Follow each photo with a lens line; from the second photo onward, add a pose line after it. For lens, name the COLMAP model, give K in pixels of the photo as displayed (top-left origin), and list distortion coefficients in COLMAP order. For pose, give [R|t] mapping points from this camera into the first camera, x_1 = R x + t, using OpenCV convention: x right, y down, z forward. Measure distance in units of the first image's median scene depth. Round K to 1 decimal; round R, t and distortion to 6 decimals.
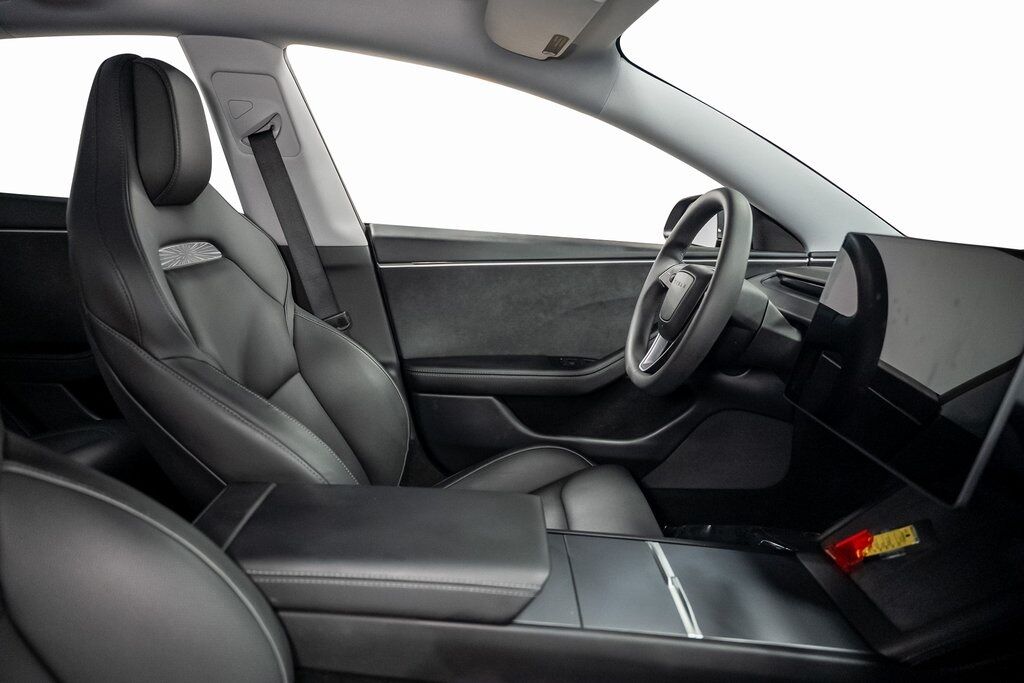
lens RADIAL K [[691.9, 0, 508.7], [0, 691.9, 341.8], [0, 0, 1]] dist [0.009190, -0.015112]
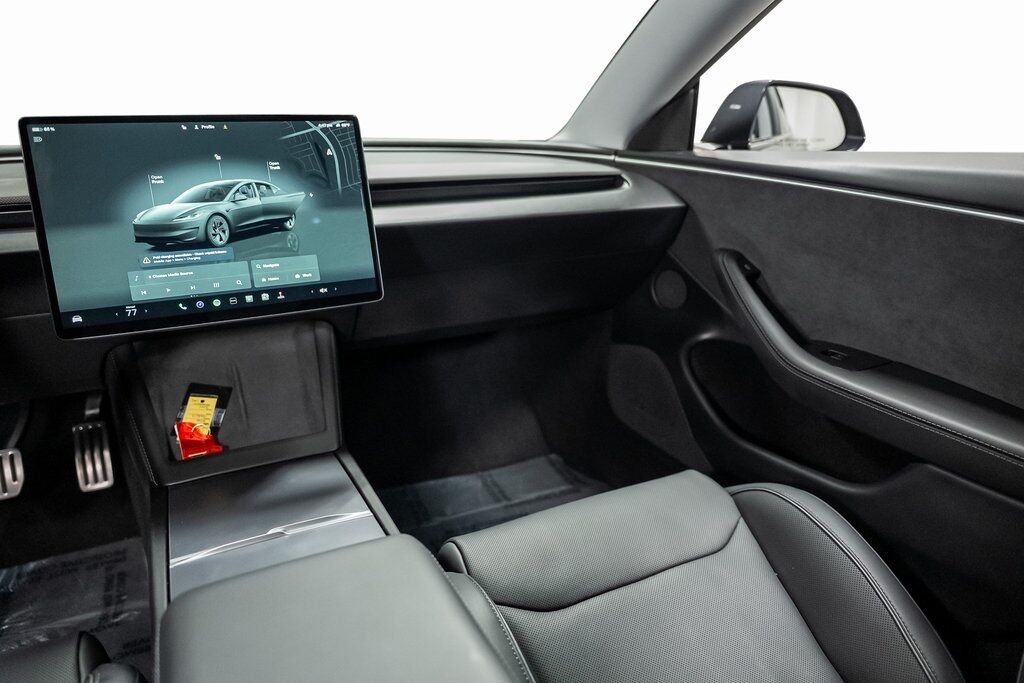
lens RADIAL K [[691.9, 0, 511.6], [0, 691.9, 346.0], [0, 0, 1]] dist [0.009190, -0.015112]
pose [[-0.424906, -0.314721, 0.848767, -0.296649], [0.183187, 0.888325, 0.421095, -0.093434], [-0.886509, 0.334409, -0.319802, 0.508688]]
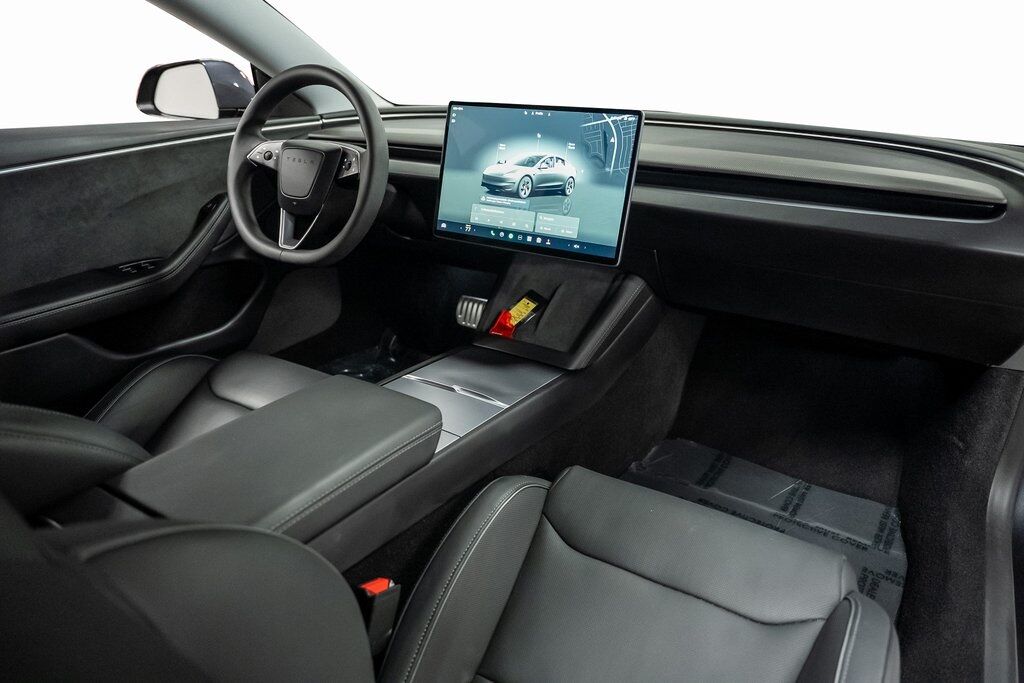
lens RADIAL K [[691.9, 0, 509.7], [0, 691.9, 346.1], [0, 0, 1]] dist [0.009190, -0.015112]
pose [[0.548969, -0.357549, 0.755507, -0.365101], [0.185060, 0.933448, 0.307291, -0.063261], [-0.815098, -0.028879, 0.578602, 0.082080]]
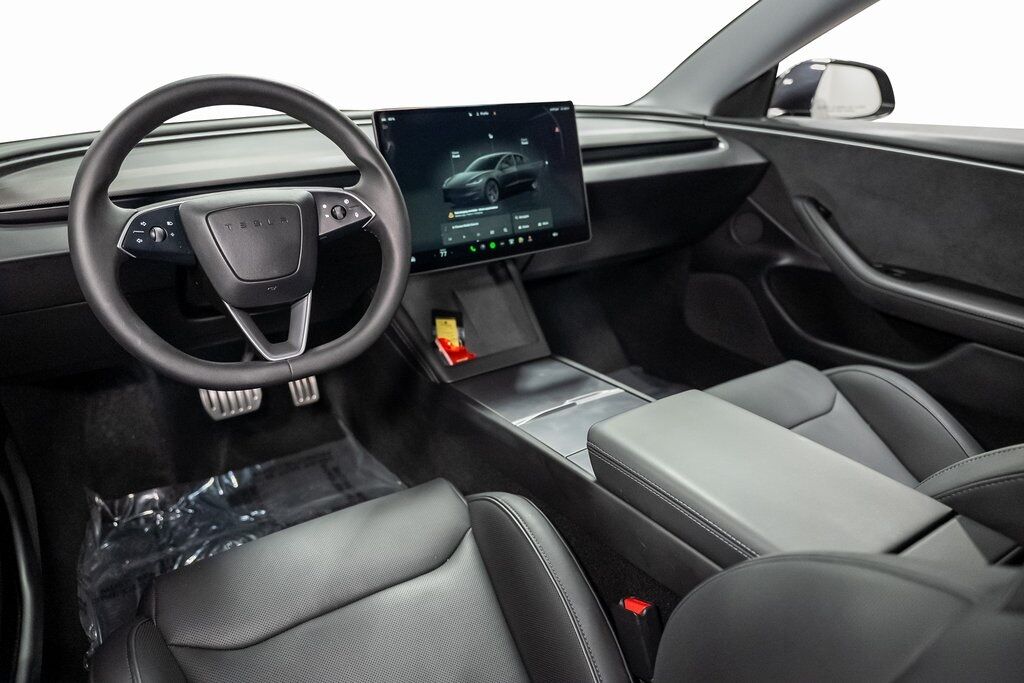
lens RADIAL K [[691.9, 0, 510.9], [0, 691.9, 344.4], [0, 0, 1]] dist [0.009190, -0.015112]
pose [[-0.519755, -0.361985, 0.773835, -0.345528], [0.167841, 0.844877, 0.507949, -0.216479], [-0.837666, 0.393890, -0.378374, 0.824863]]
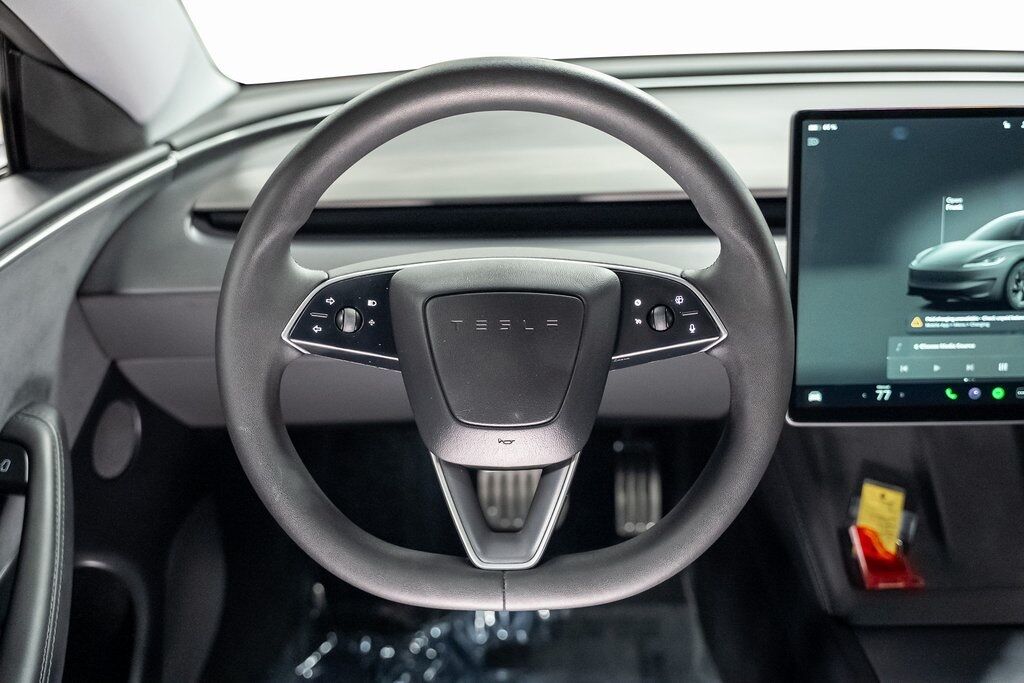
lens RADIAL K [[1085.8, 0, 510.8], [0, 1085.8, 337.5], [0, 0, 1]] dist [-0.008260, 0.000000]
pose [[0.020661, -0.431301, 0.901971, -0.223827], [0.221590, 0.881702, 0.416533, -0.245631], [-0.974921, 0.191261, 0.113789, 0.698545]]
